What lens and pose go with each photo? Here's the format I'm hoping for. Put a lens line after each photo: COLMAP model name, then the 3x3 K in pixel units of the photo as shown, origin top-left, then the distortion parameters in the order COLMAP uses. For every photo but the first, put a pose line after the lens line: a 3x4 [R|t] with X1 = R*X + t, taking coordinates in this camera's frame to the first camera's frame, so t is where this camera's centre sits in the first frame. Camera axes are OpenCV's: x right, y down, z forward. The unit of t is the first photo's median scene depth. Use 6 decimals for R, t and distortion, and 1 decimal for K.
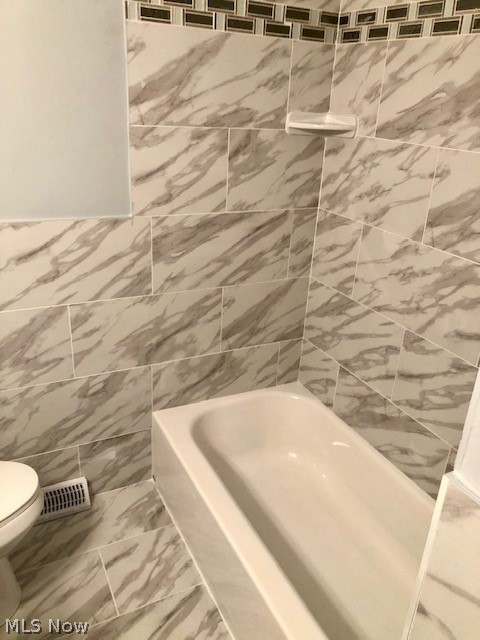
lens RADIAL K [[524.7, 0, 237.4], [0, 524.7, 321.9], [0, 0, 1]] dist [0.029925, -0.031862]
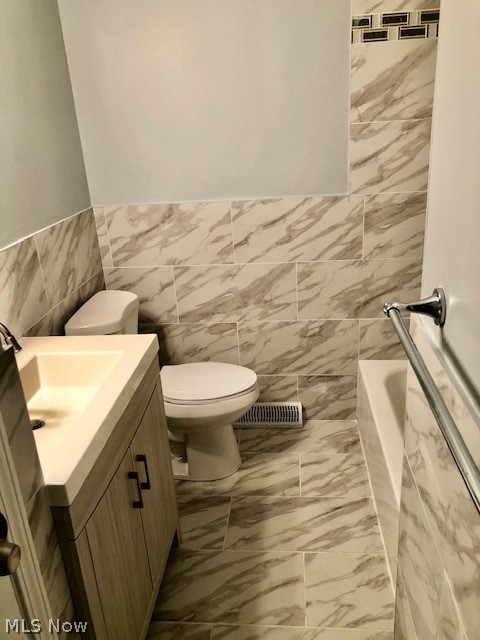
lens RADIAL K [[524.7, 0, 240.0], [0, 524.7, 318.5], [0, 0, 1]] dist [0.029925, -0.031862]
pose [[0.839249, 0.091423, -0.536007, 0.278087], [-0.115504, 0.993241, -0.011438, 0.136612], [0.531339, 0.071511, 0.844136, -0.188284]]
